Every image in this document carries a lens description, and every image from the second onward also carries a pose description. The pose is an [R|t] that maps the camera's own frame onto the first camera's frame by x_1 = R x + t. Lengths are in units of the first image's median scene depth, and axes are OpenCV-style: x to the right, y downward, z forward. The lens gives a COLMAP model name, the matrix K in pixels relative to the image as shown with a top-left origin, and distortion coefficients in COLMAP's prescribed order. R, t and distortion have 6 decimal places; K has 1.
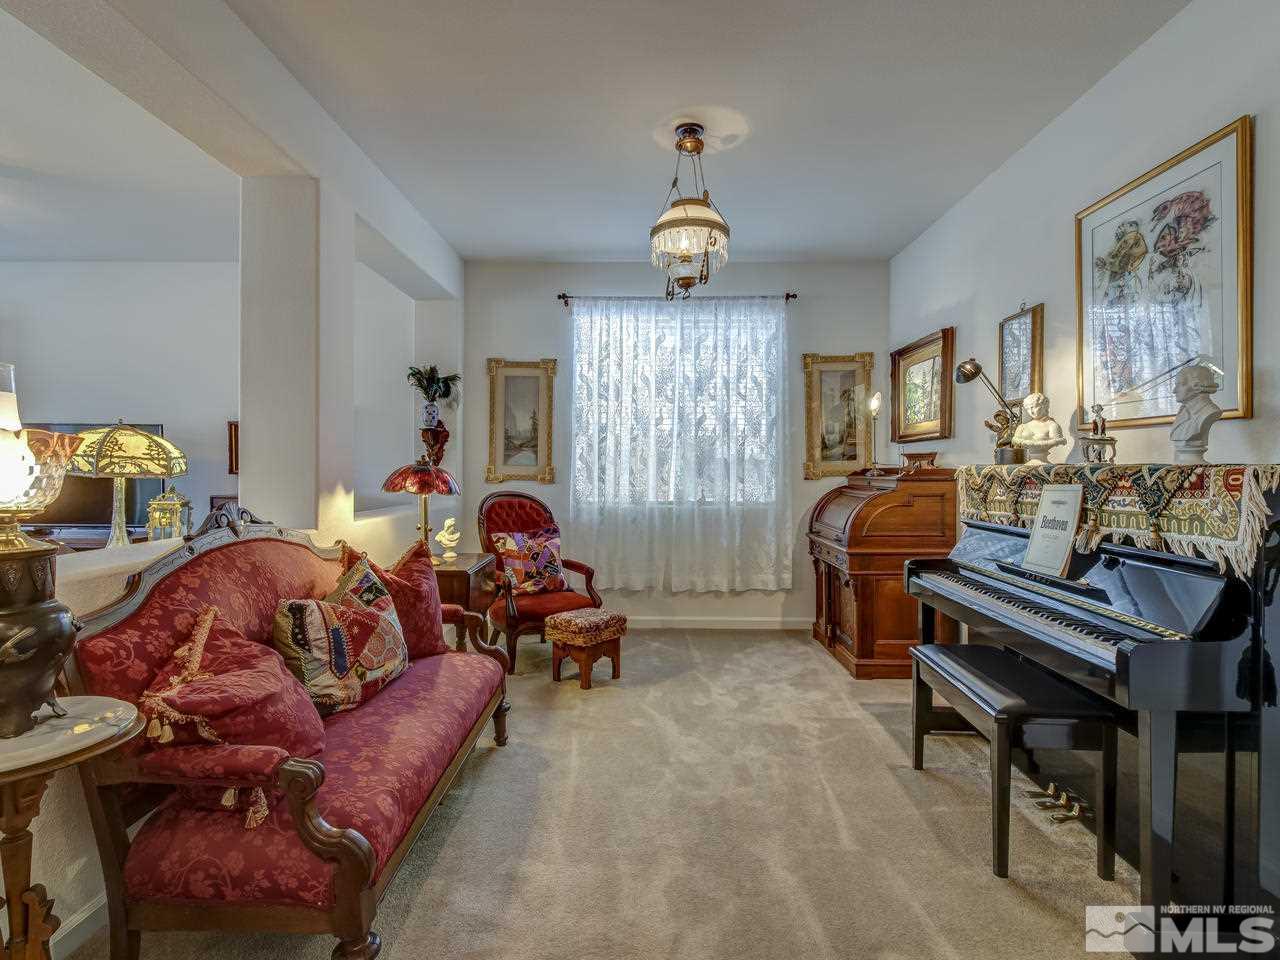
lens RADIAL K [[669.2, 0, 642.2], [0, 669.2, 470.5], [0, 0, 1]] dist [0.006463, 0.000720]
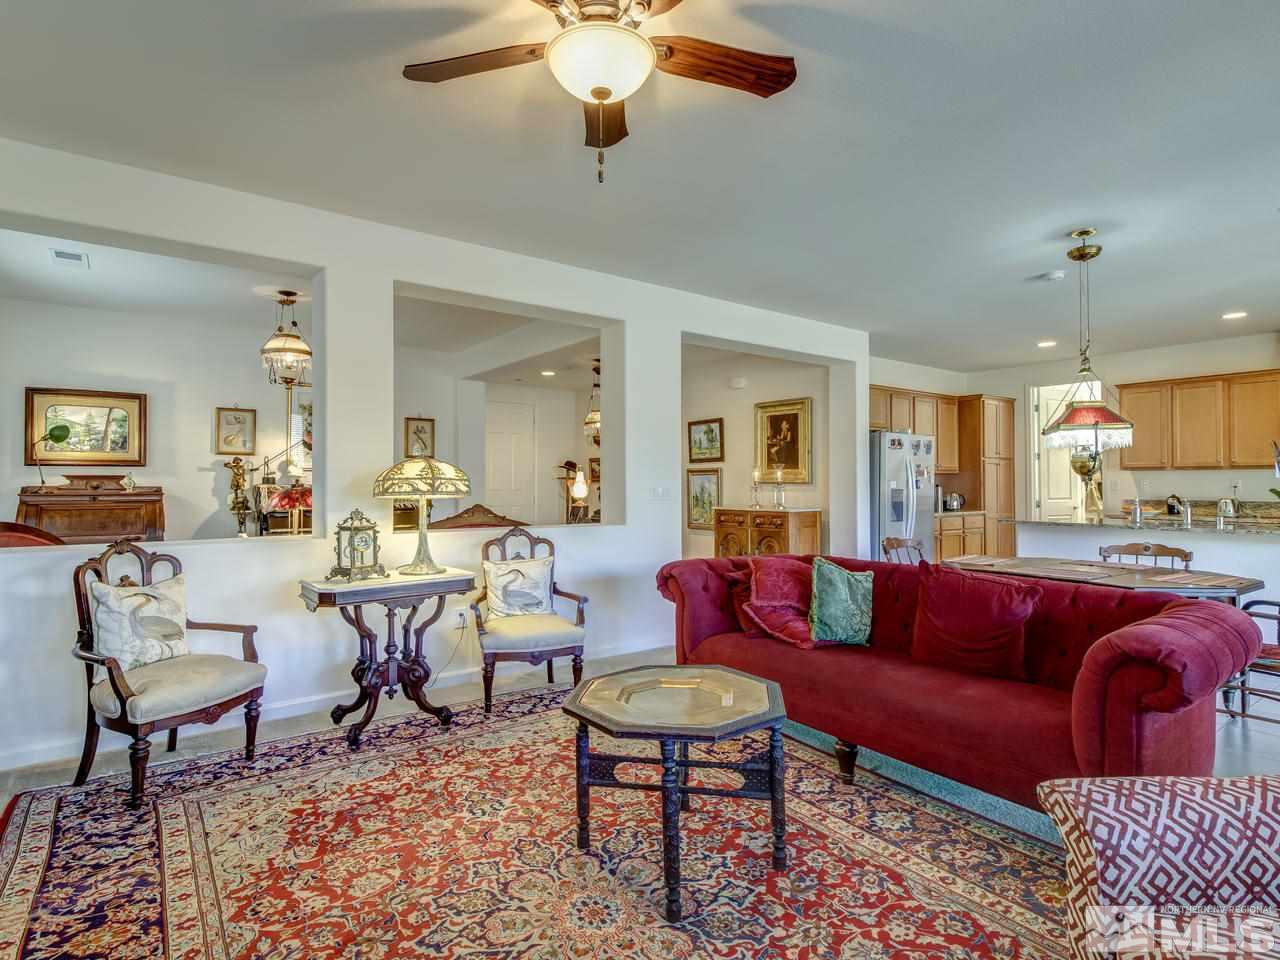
lens RADIAL K [[669.2, 0, 642.2], [0, 669.2, 470.5], [0, 0, 1]] dist [0.006463, 0.000720]
pose [[-0.605975, 0.014132, 0.795358, -1.825973], [0.007717, 0.999900, -0.011887, -0.015227], [-0.795446, -0.001065, -0.606023, 1.308187]]
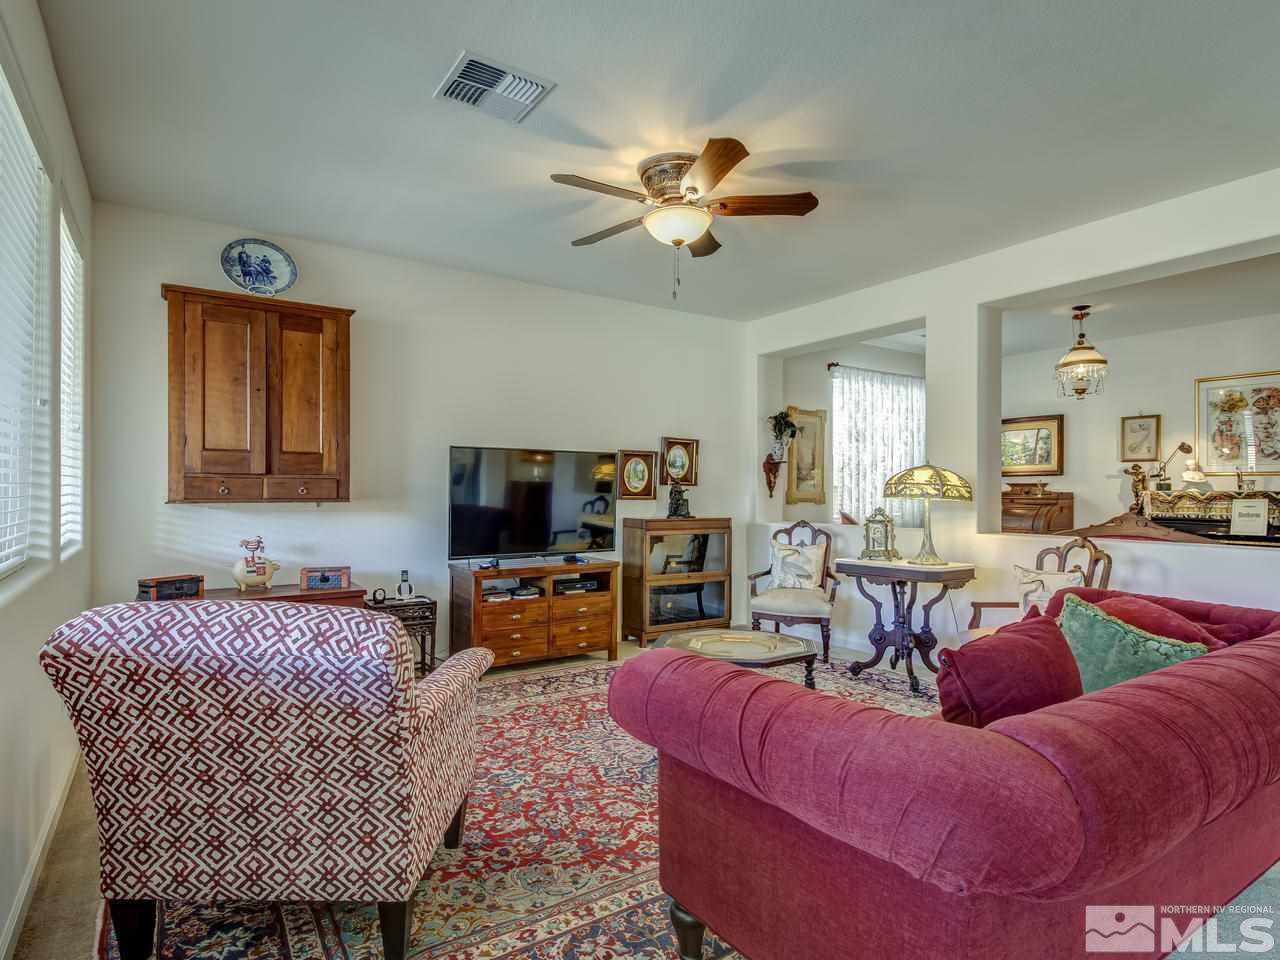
lens RADIAL K [[721.7, 0, 658.6], [0, 721.7, 497.3], [0, 0, 1]] dist [0.001537, 0.000199]
pose [[0.827152, -0.004754, 0.561958, -1.947122], [0.004844, 0.999987, 0.001330, 0.004803], [-0.561957, 0.001622, 0.827165, -0.001766]]
